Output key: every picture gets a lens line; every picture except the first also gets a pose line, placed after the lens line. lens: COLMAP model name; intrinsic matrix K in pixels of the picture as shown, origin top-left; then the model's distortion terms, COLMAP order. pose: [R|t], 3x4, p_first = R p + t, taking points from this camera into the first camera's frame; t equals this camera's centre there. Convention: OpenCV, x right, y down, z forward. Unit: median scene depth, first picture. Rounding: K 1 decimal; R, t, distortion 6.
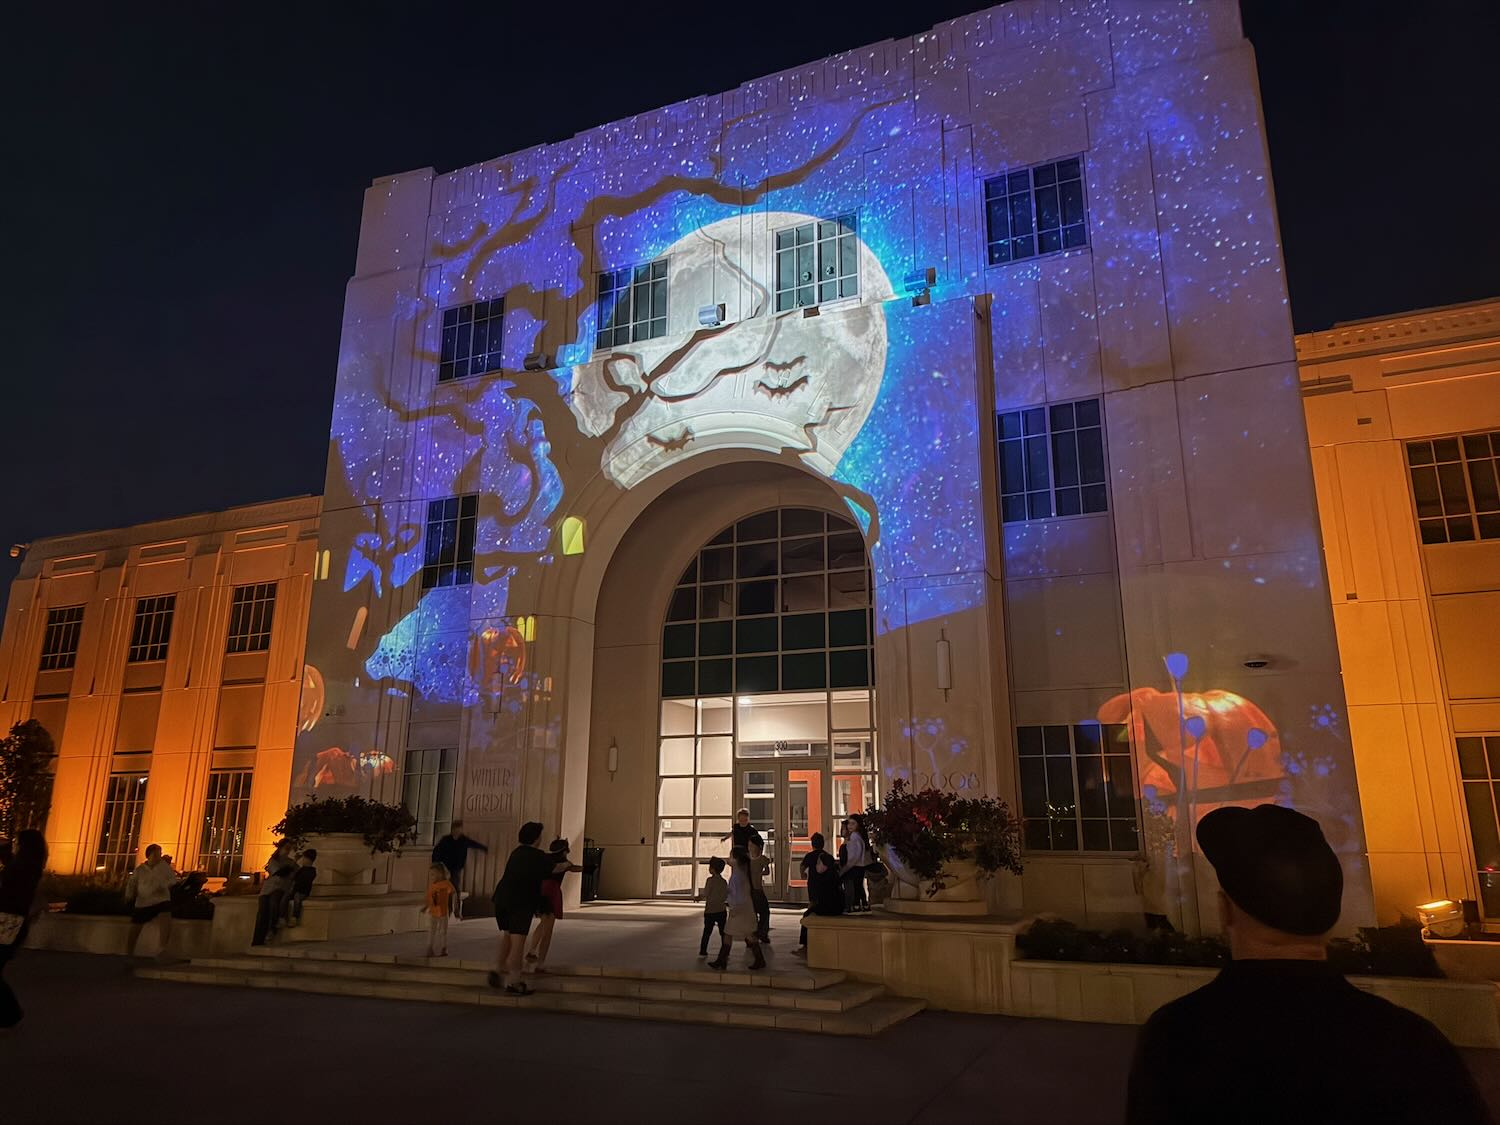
lens RADIAL K [[1090.2, 0, 724.9], [0, 1090.2, 552.9], [0, 0, 1]] dist [0.040506, -0.055293]
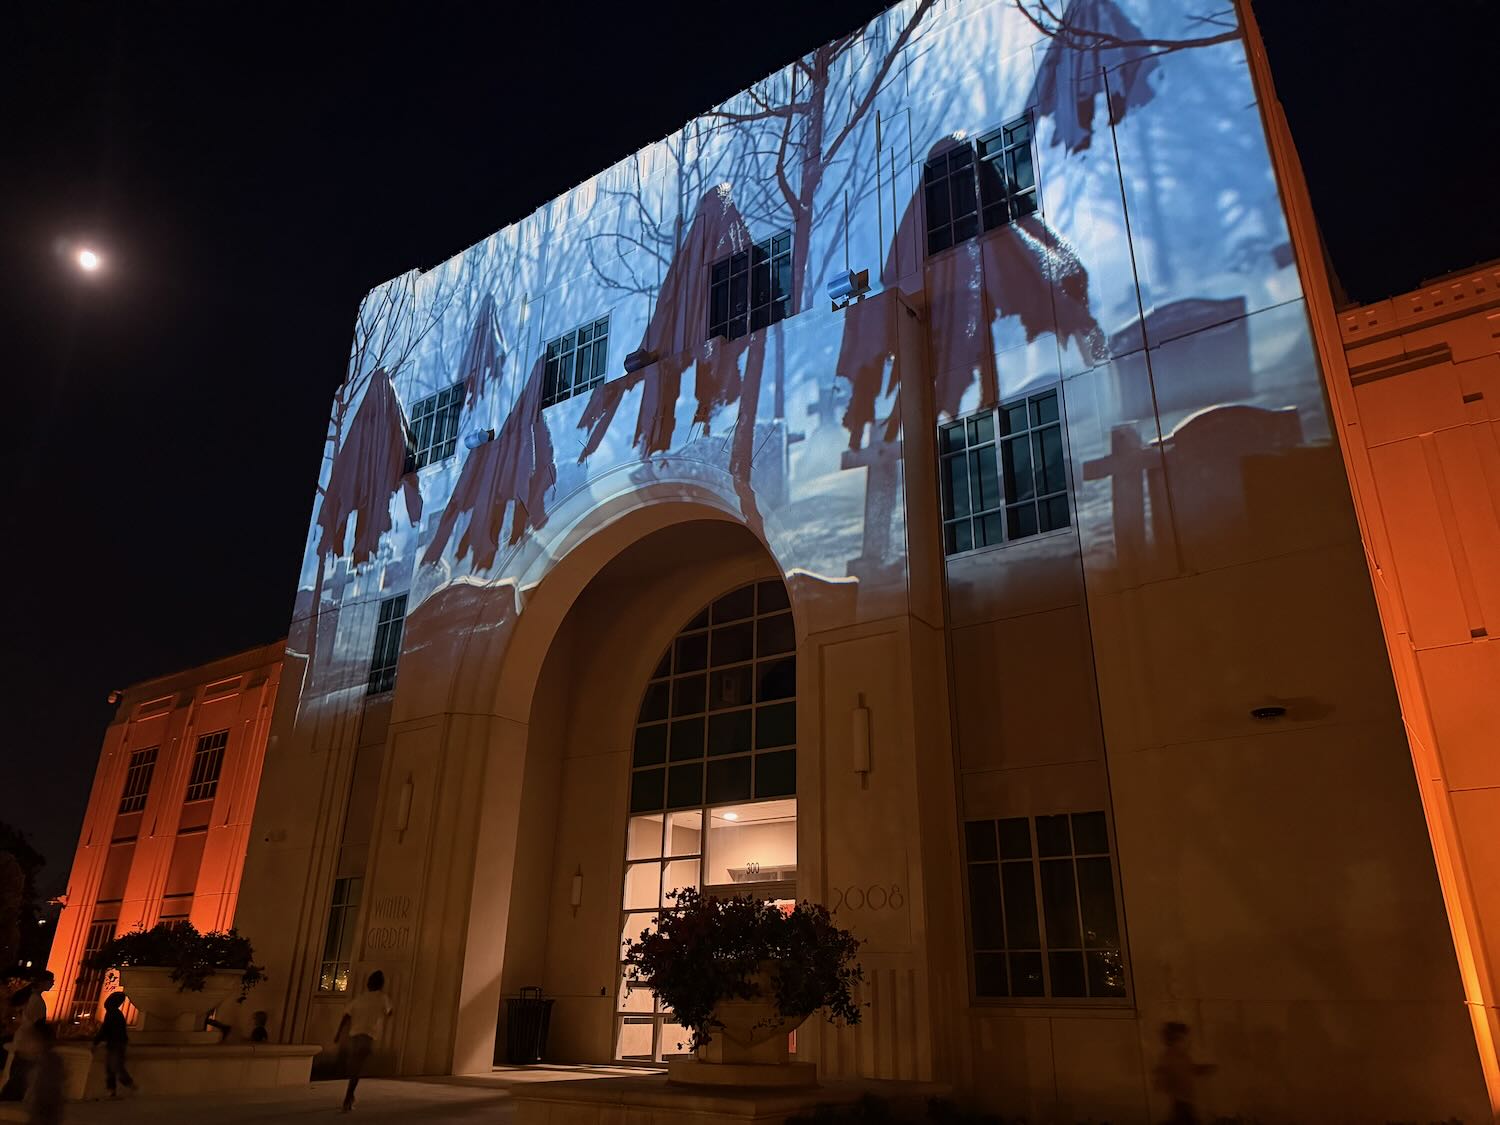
lens RADIAL K [[1090.2, 0, 717.4], [0, 1090.2, 549.3], [0, 0, 1]] dist [0.040506, -0.055293]
pose [[0.976605, -0.071584, -0.202775, 0.199018], [0.041933, 0.988259, -0.146918, 0.058330], [0.210911, 0.134978, 0.968141, 0.168525]]
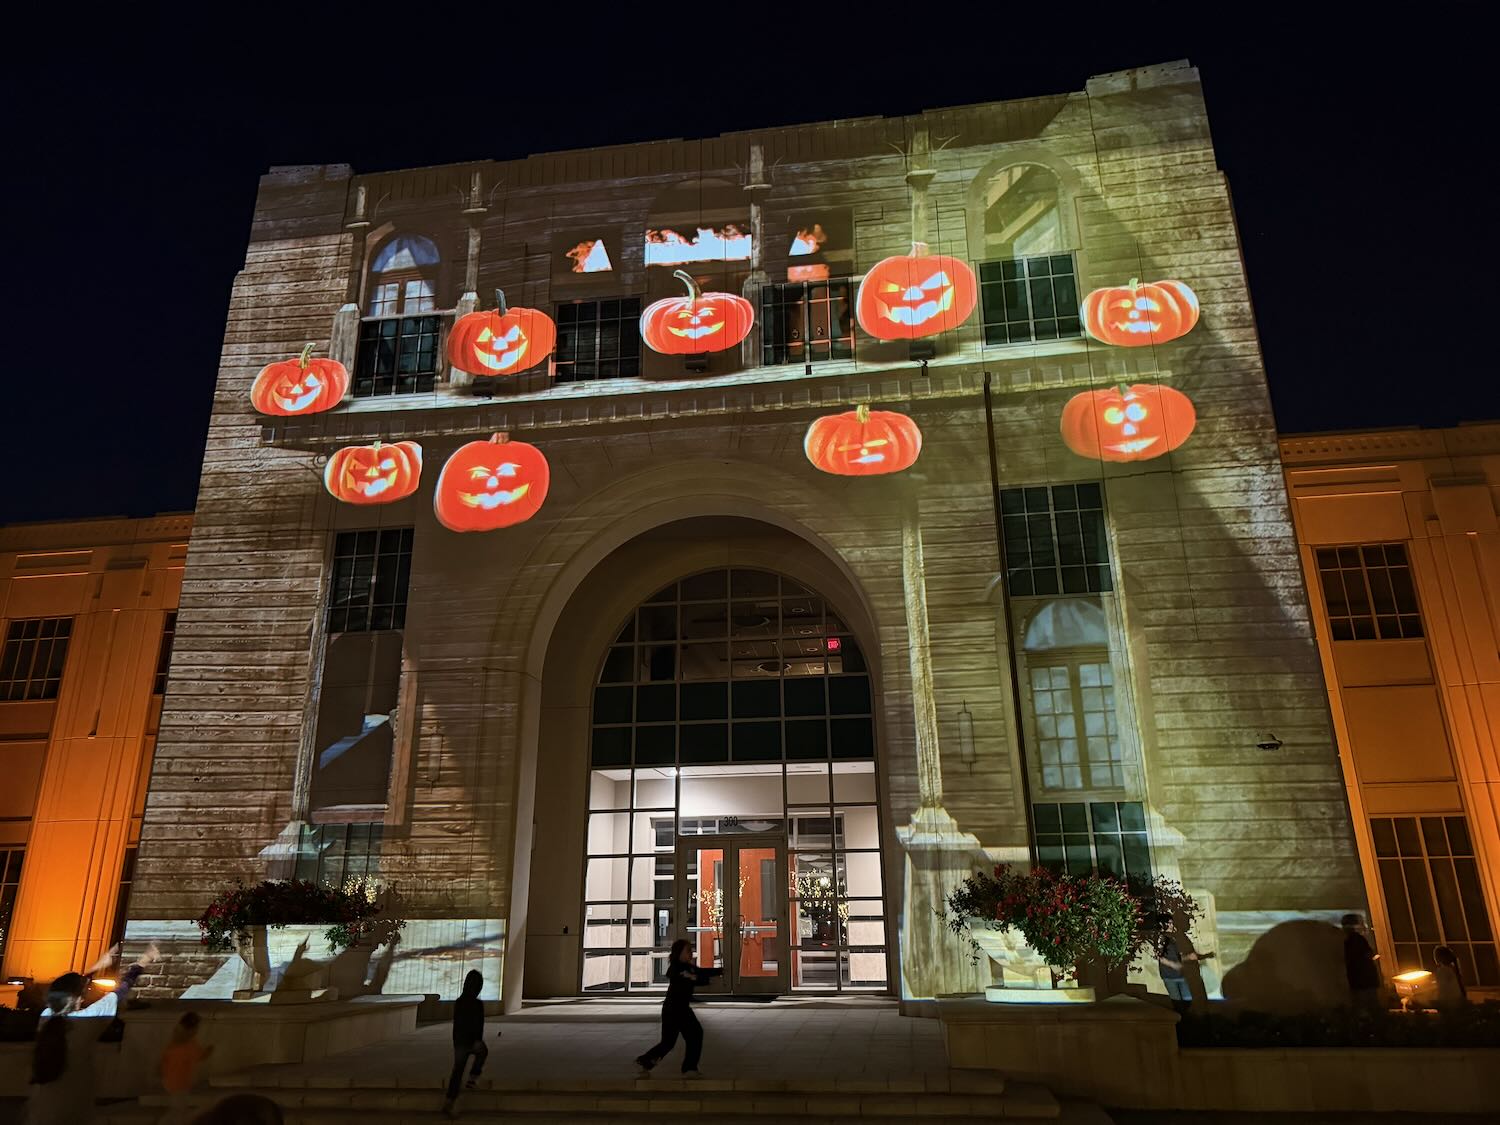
lens RADIAL K [[1090.2, 0, 754.3], [0, 1090.2, 542.3], [0, 0, 1]] dist [0.040506, -0.055293]
pose [[0.959961, 0.077405, 0.269228, -0.191277], [-0.055630, 0.994601, -0.087602, 0.018985], [-0.274555, 0.069117, 0.959084, 0.078146]]
